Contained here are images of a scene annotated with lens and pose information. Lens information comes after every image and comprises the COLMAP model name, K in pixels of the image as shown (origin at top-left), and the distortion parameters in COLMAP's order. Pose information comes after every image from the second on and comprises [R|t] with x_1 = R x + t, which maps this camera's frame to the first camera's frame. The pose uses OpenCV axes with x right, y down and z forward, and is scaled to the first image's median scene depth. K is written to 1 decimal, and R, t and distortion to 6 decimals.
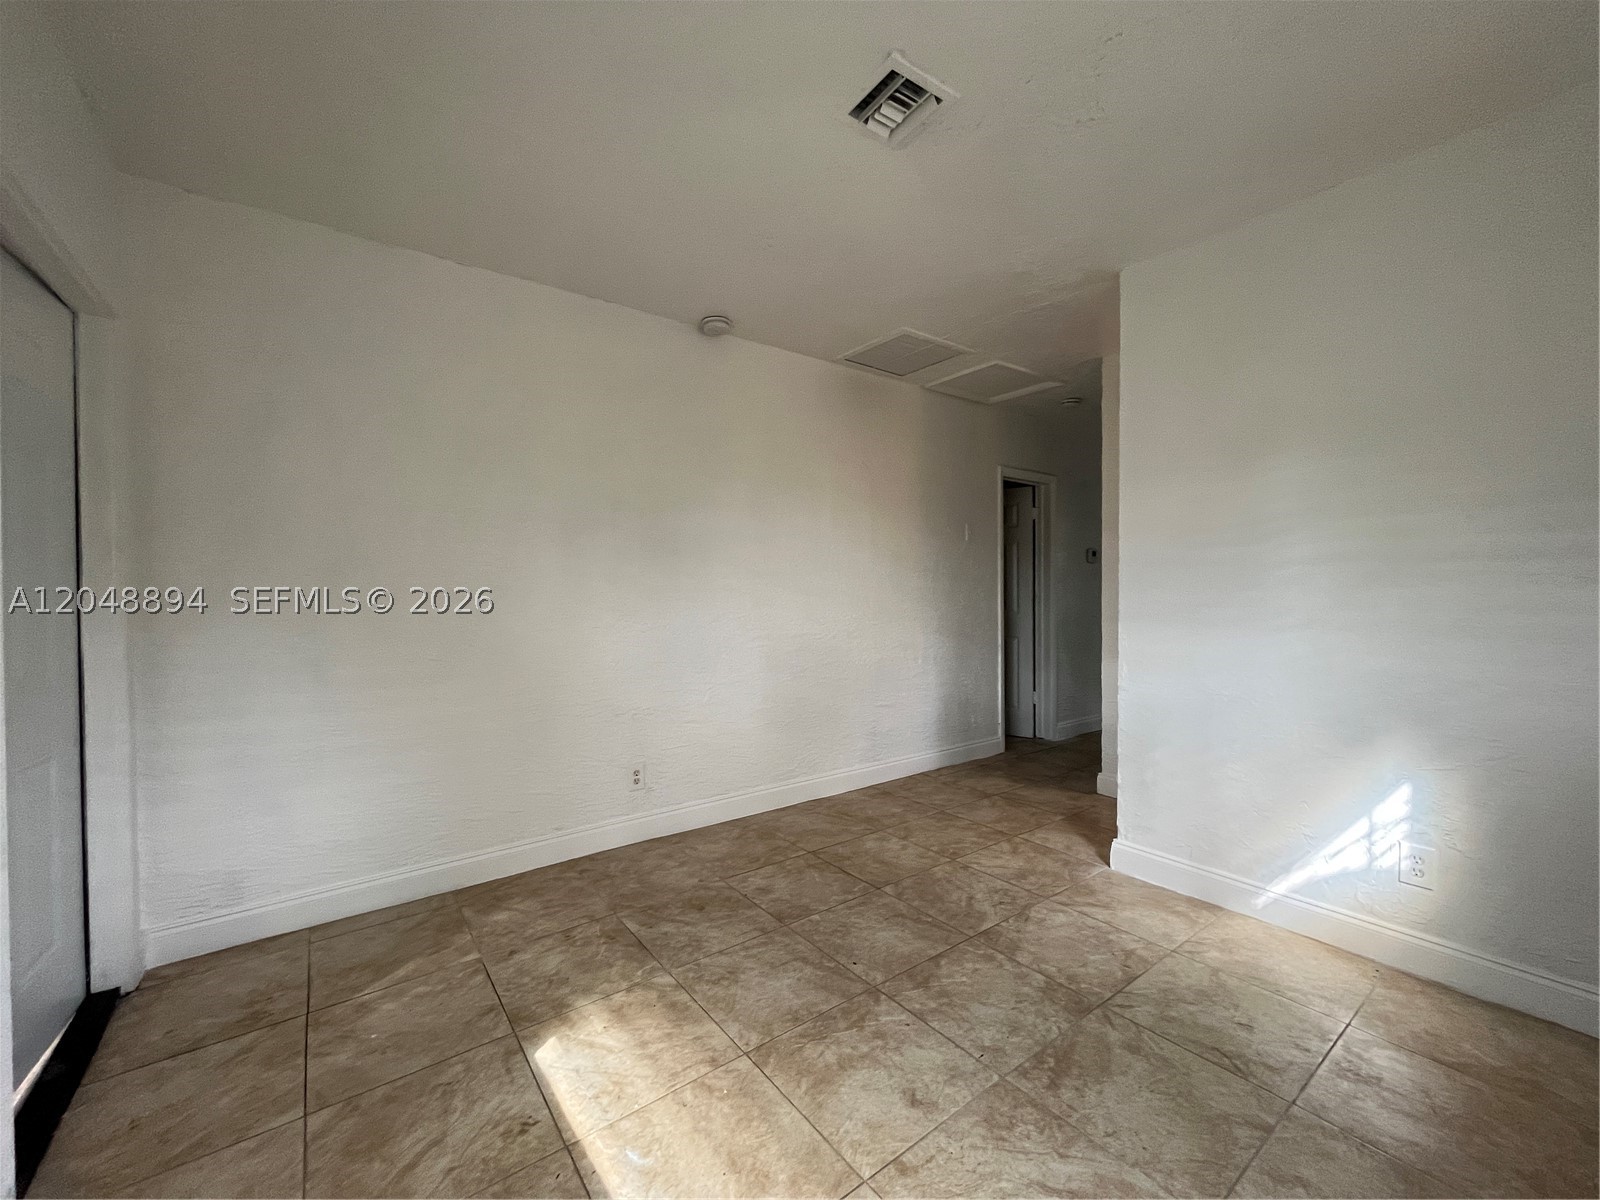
lens RADIAL K [[645.2, 0, 801.9], [0, 645.2, 599.1], [0, 0, 1]] dist [0.001204, 0.000216]
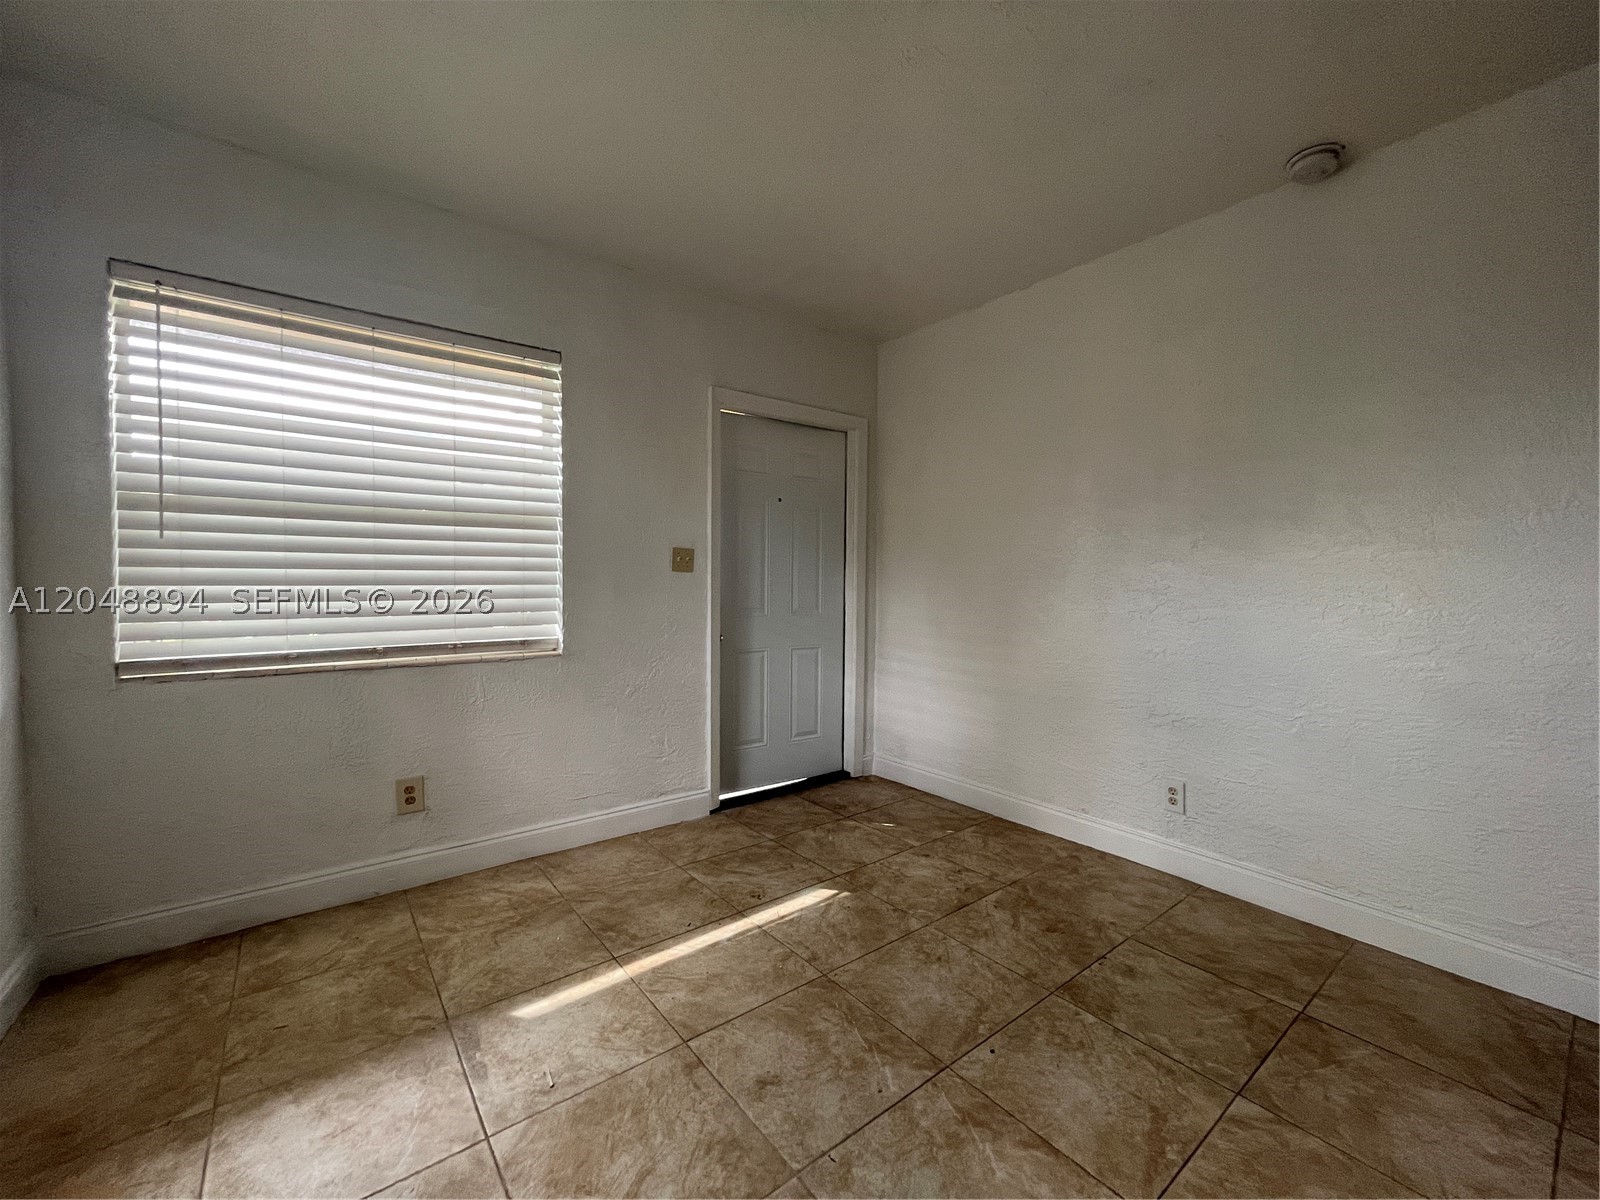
lens RADIAL K [[645.2, 0, 802.0], [0, 645.2, 594.8], [0, 0, 1]] dist [0.001204, 0.000216]
pose [[0.021894, 0.031912, -0.999251, 0.836863], [-0.019278, 0.999318, 0.031492, 0.000083], [0.999574, 0.018574, 0.022495, 0.752220]]
